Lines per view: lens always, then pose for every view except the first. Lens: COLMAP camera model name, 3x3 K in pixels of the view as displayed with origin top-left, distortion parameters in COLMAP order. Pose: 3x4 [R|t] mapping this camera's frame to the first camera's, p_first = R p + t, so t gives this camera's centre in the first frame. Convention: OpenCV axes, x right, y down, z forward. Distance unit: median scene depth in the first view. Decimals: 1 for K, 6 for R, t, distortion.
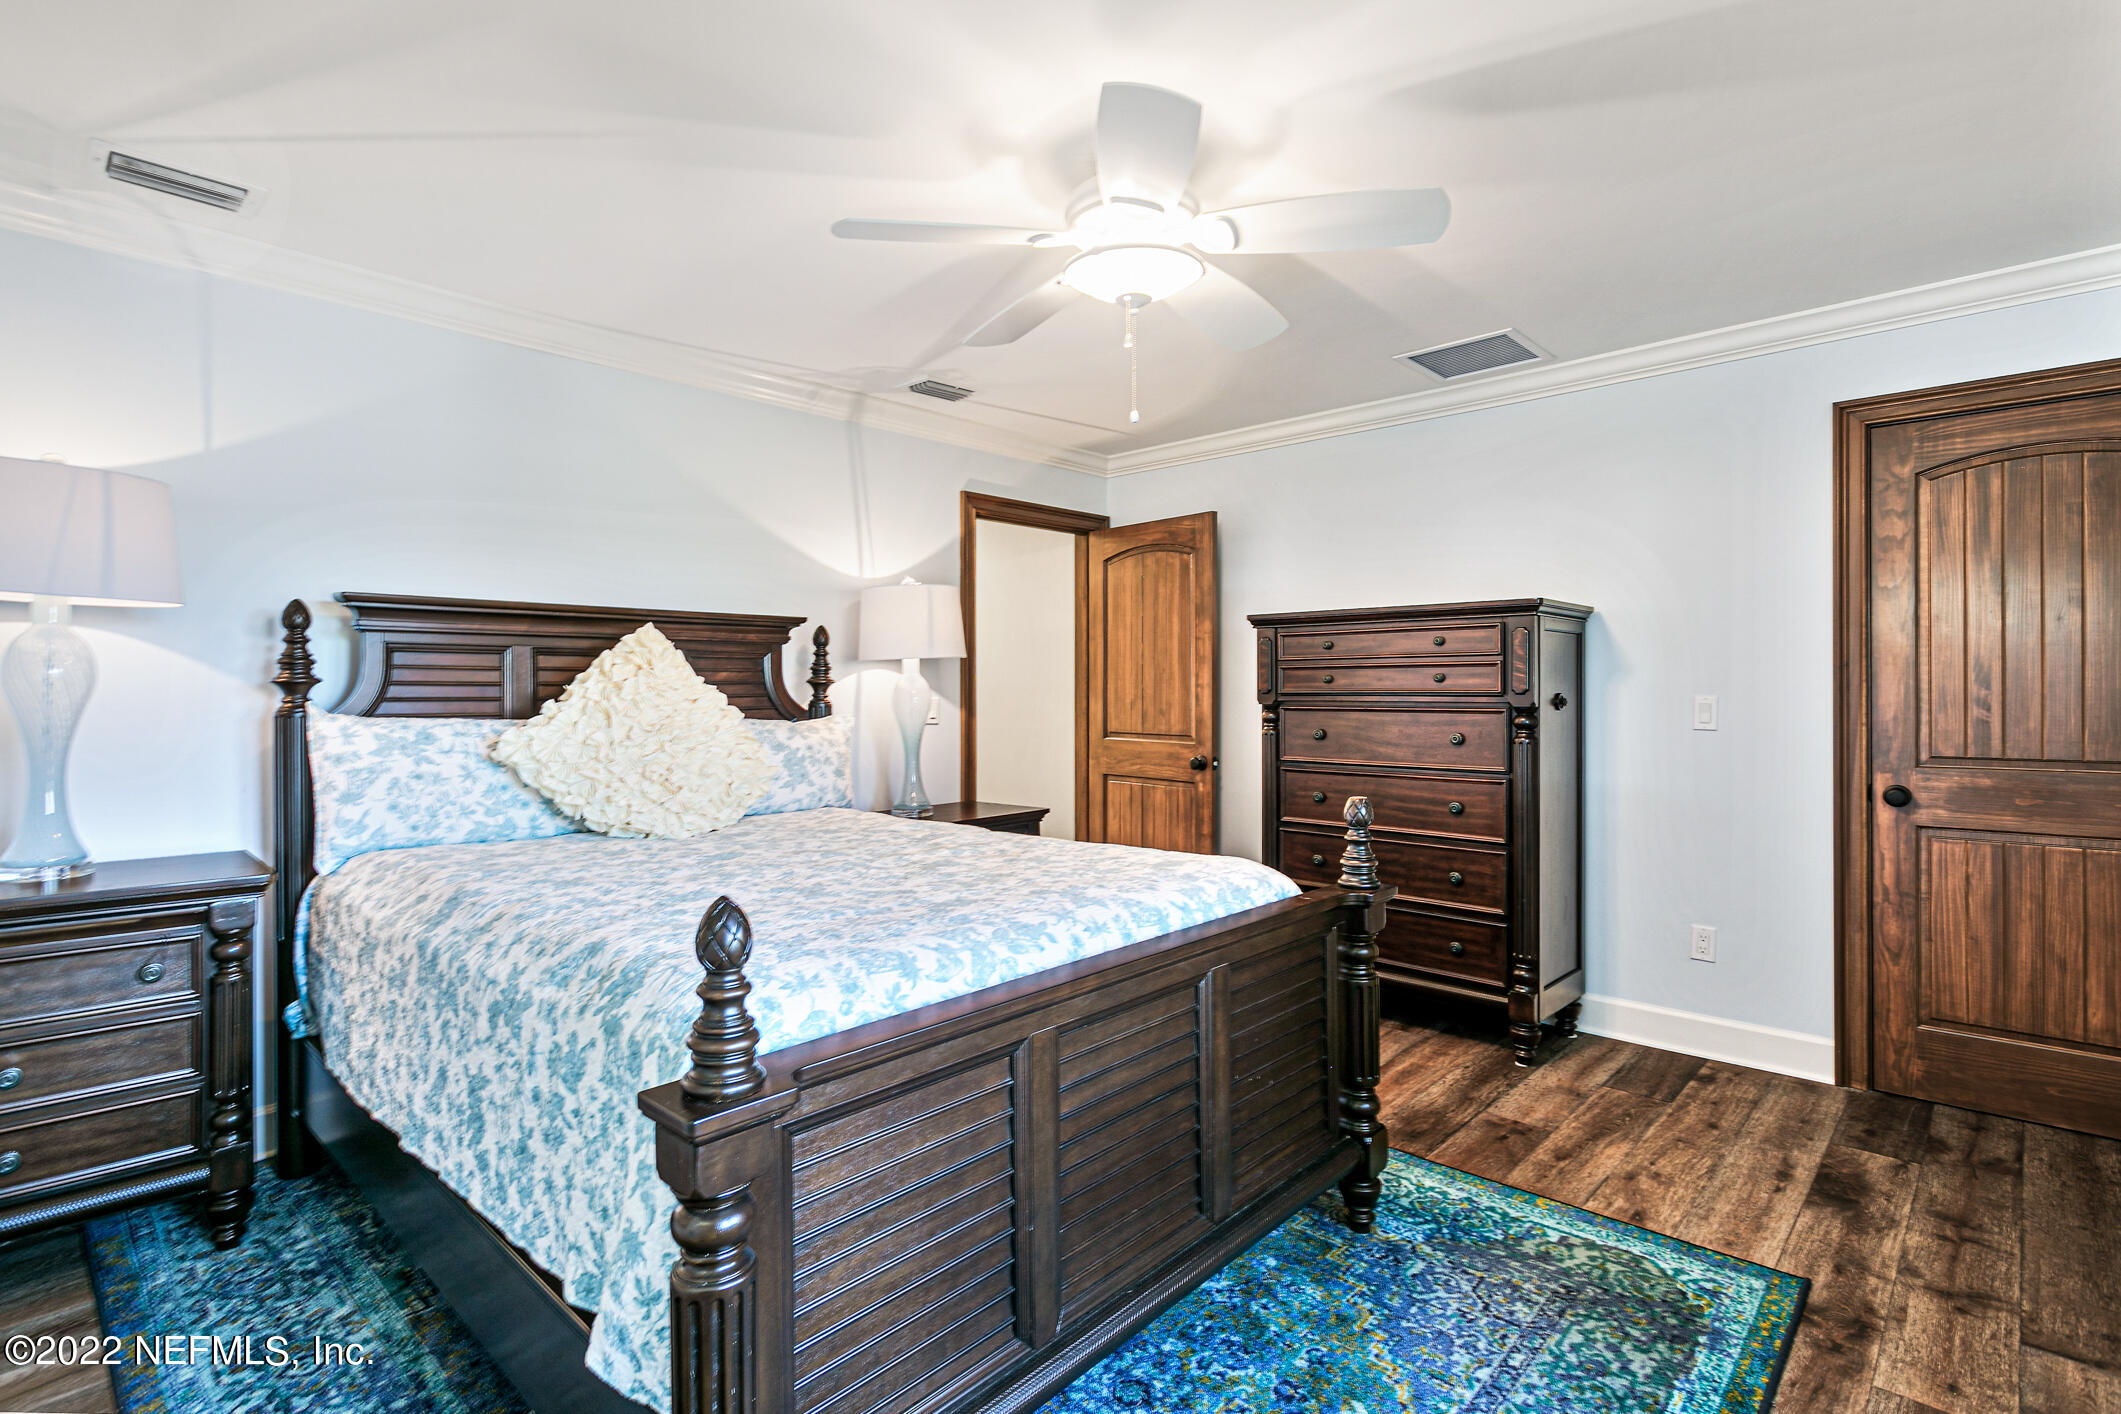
lens RADIAL K [[1013.5, 0, 1066.2], [0, 1013.5, 695.7], [0, 0, 1]] dist [-0.003017, 0.001843]
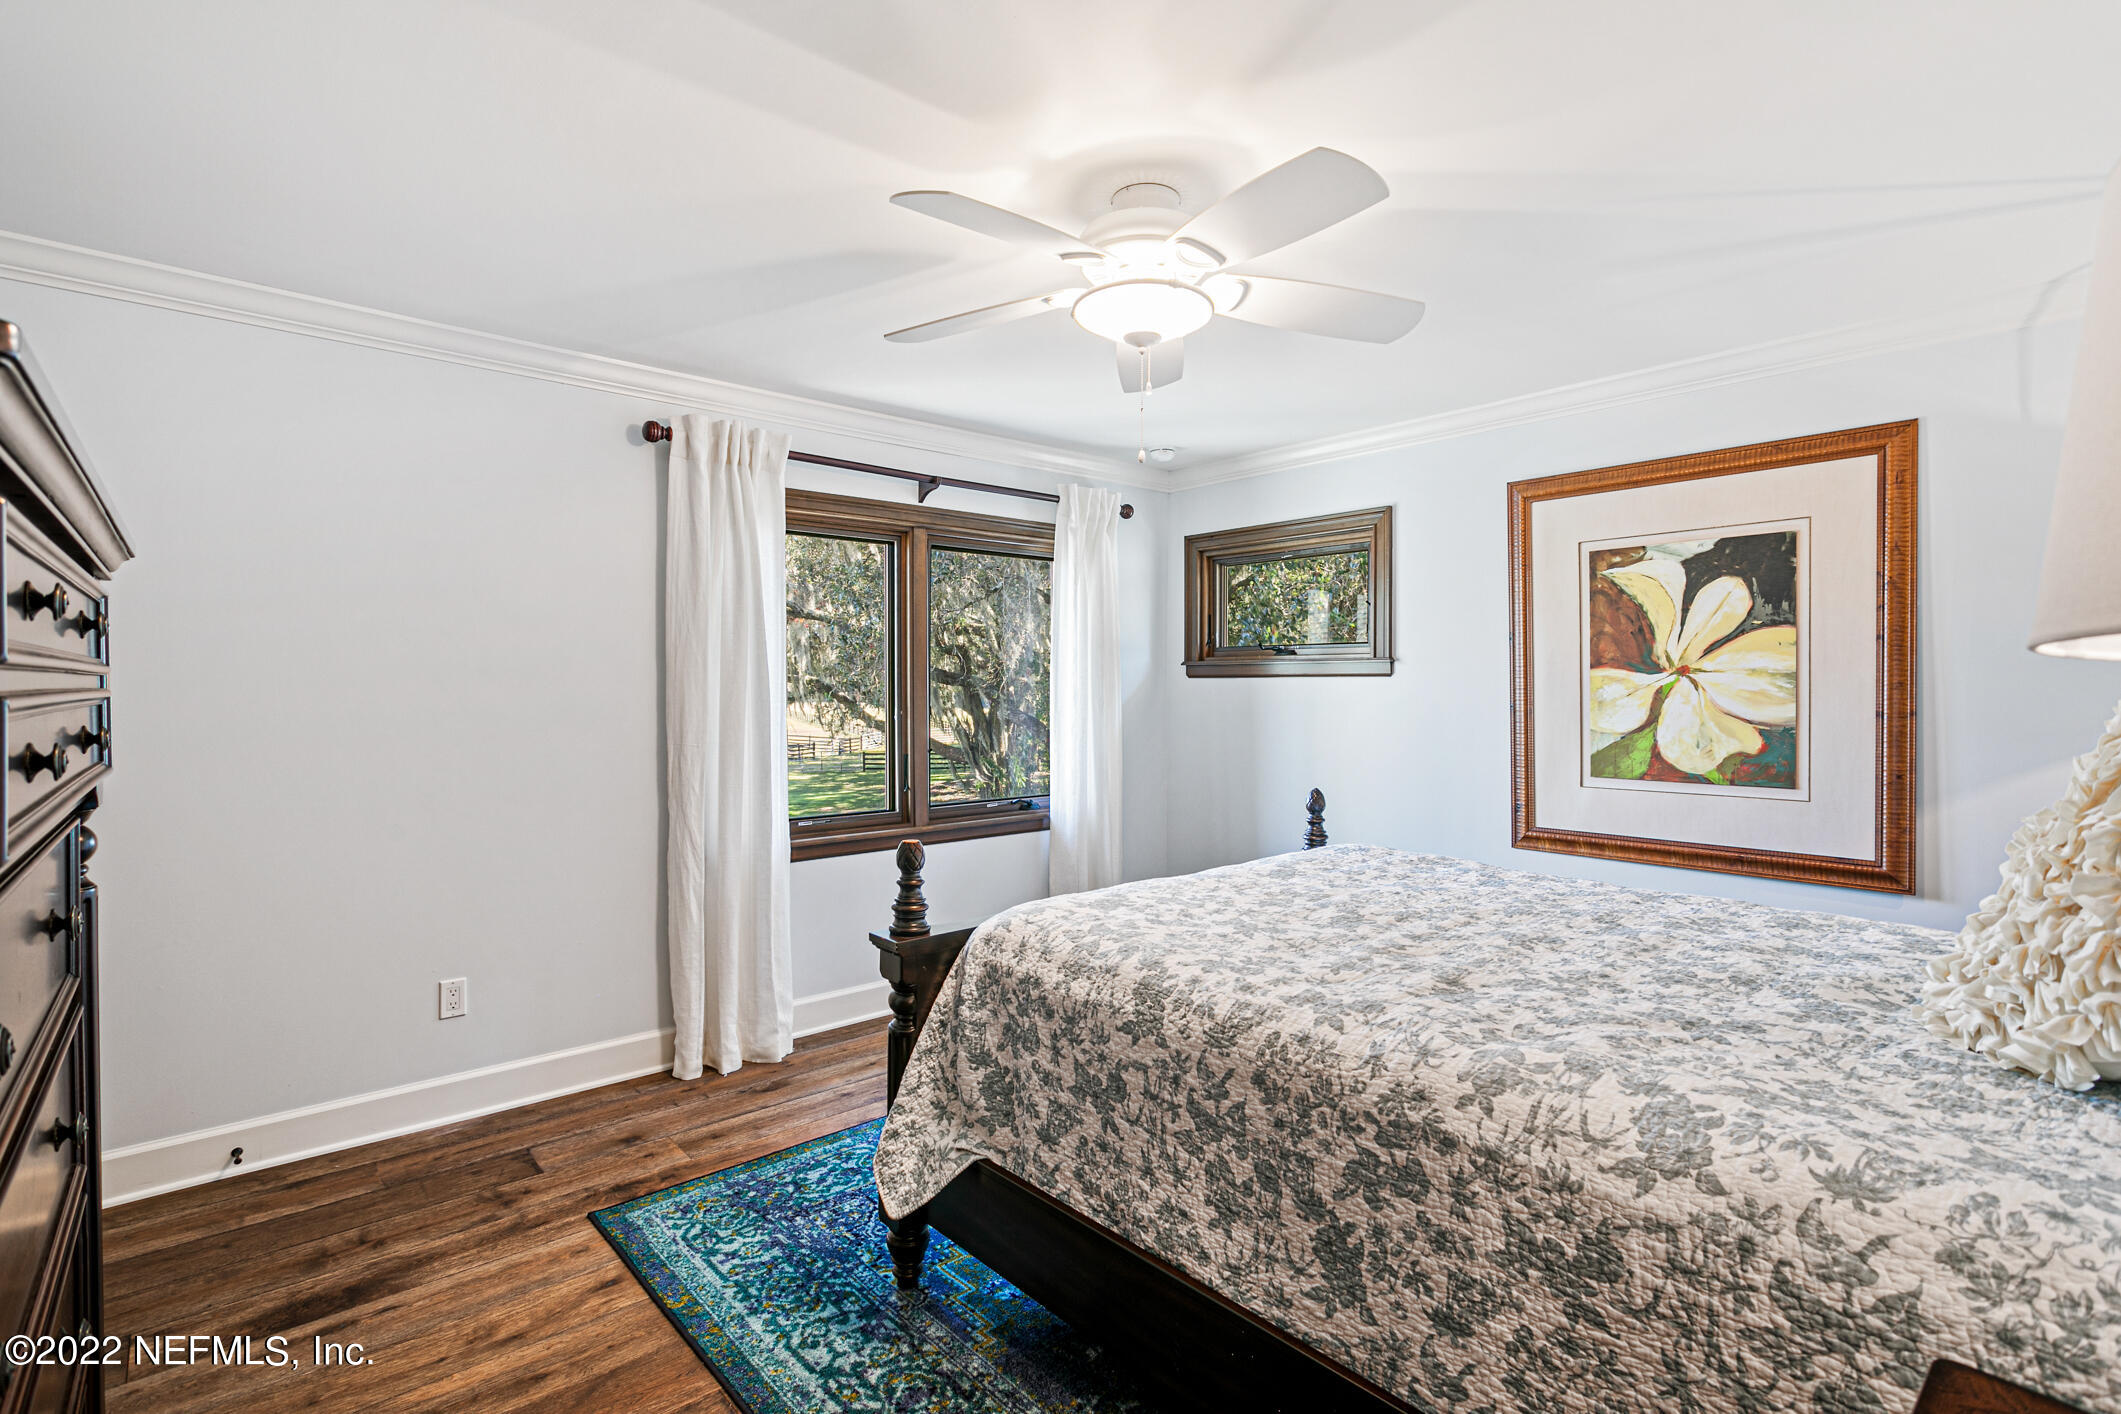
lens RADIAL K [[1013.5, 0, 1050.9], [0, 1013.5, 701.5], [0, 0, 1]] dist [-0.003017, 0.001843]
pose [[-0.994160, 0.001802, 0.107899, 0.047727], [0.003208, 0.999912, 0.012863, -0.046514], [-0.107866, 0.013134, -0.994079, 1.972188]]
